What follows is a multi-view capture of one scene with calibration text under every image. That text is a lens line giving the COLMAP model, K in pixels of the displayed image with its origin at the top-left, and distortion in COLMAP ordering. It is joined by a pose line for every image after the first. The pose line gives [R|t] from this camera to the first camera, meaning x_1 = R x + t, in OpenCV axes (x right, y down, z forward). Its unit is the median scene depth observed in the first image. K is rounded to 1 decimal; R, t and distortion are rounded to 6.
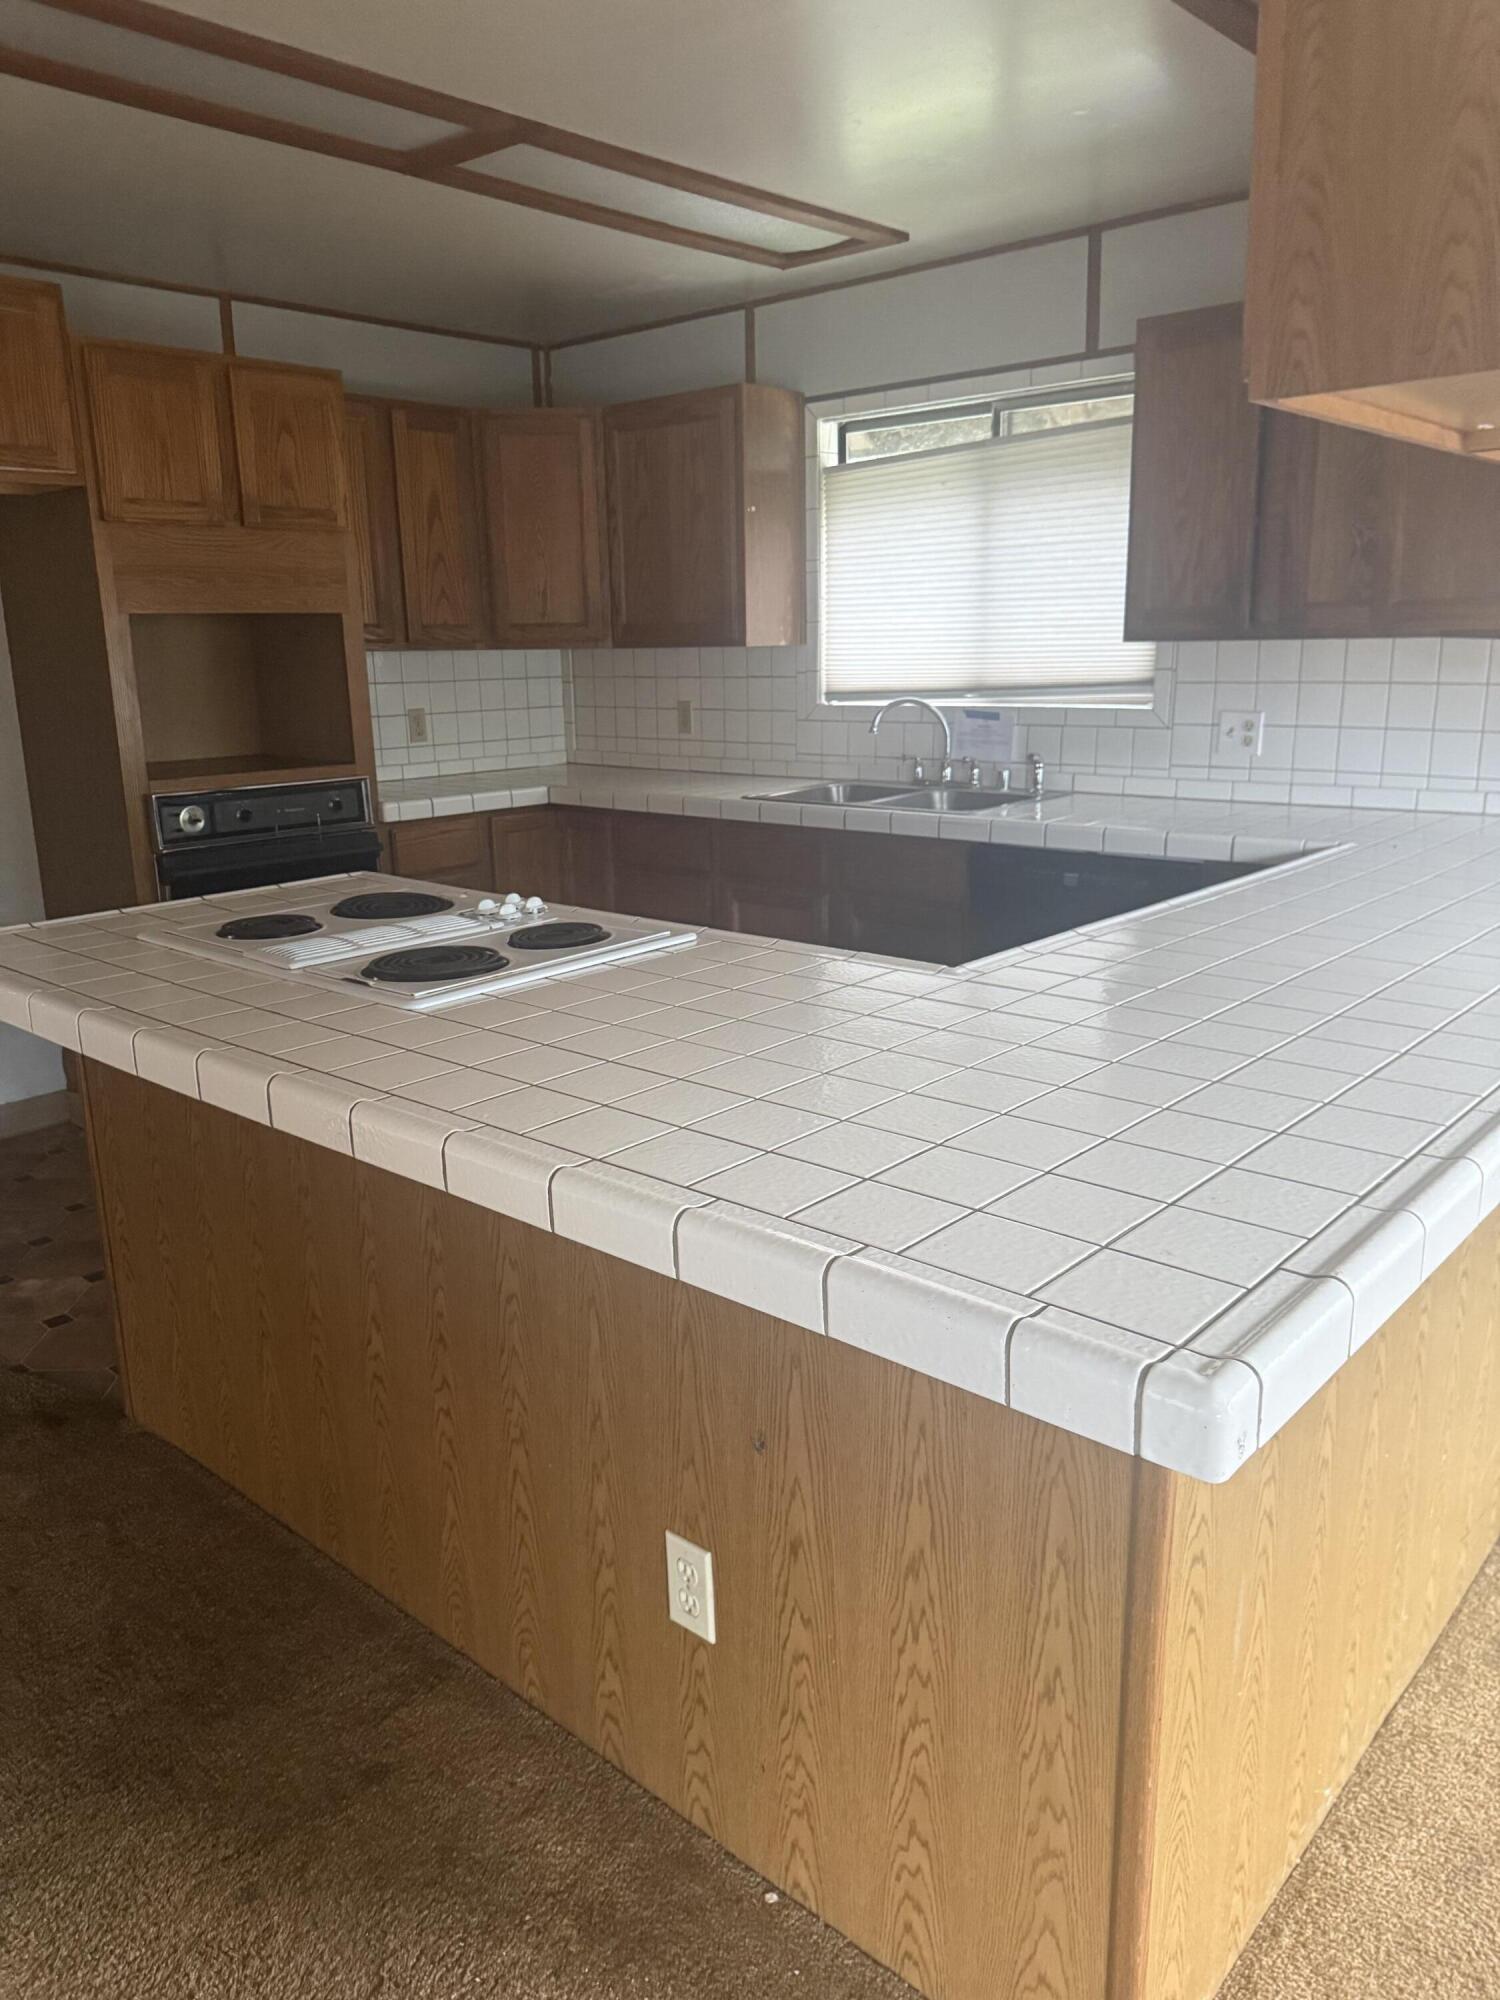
lens RADIAL K [[1431.0, 0, 750.0], [0, 1431.0, 1000.0], [0, 0, 1]] dist [-0.001044, -0.000662]
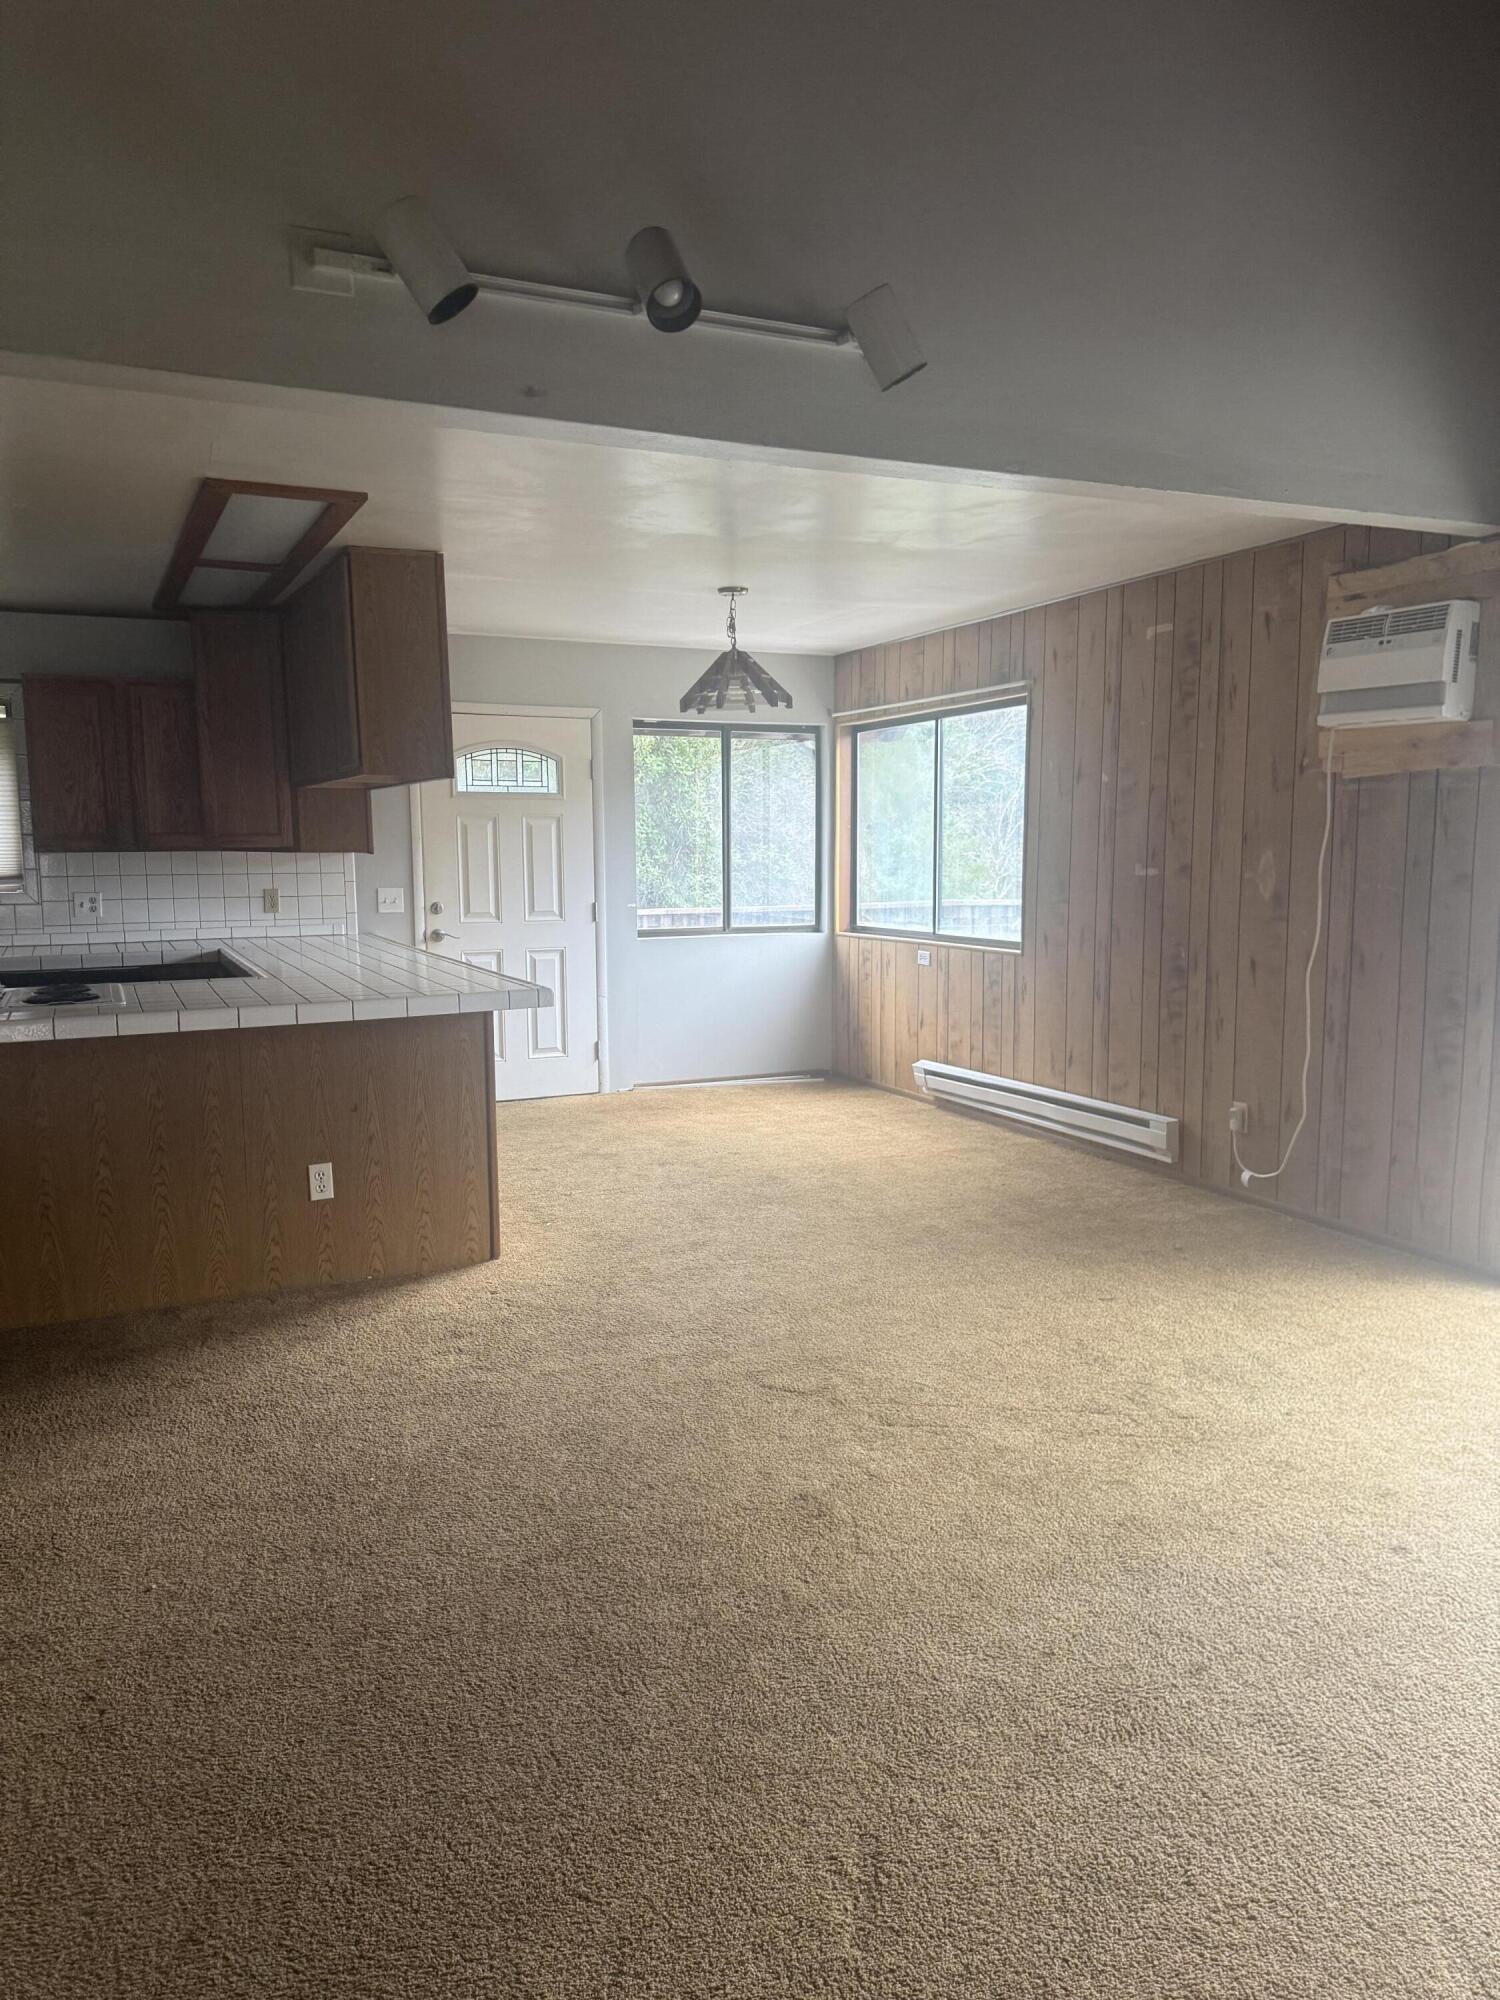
lens RADIAL K [[1431.0, 0, 750.0], [0, 1431.0, 1000.0], [0, 0, 1]] dist [-0.001044, -0.000662]
pose [[0.392529, -0.087208, 0.915596, -2.074242], [0.223216, 0.974765, -0.002852, 0.243569], [-0.892242, 0.205495, 0.402090, -0.865176]]
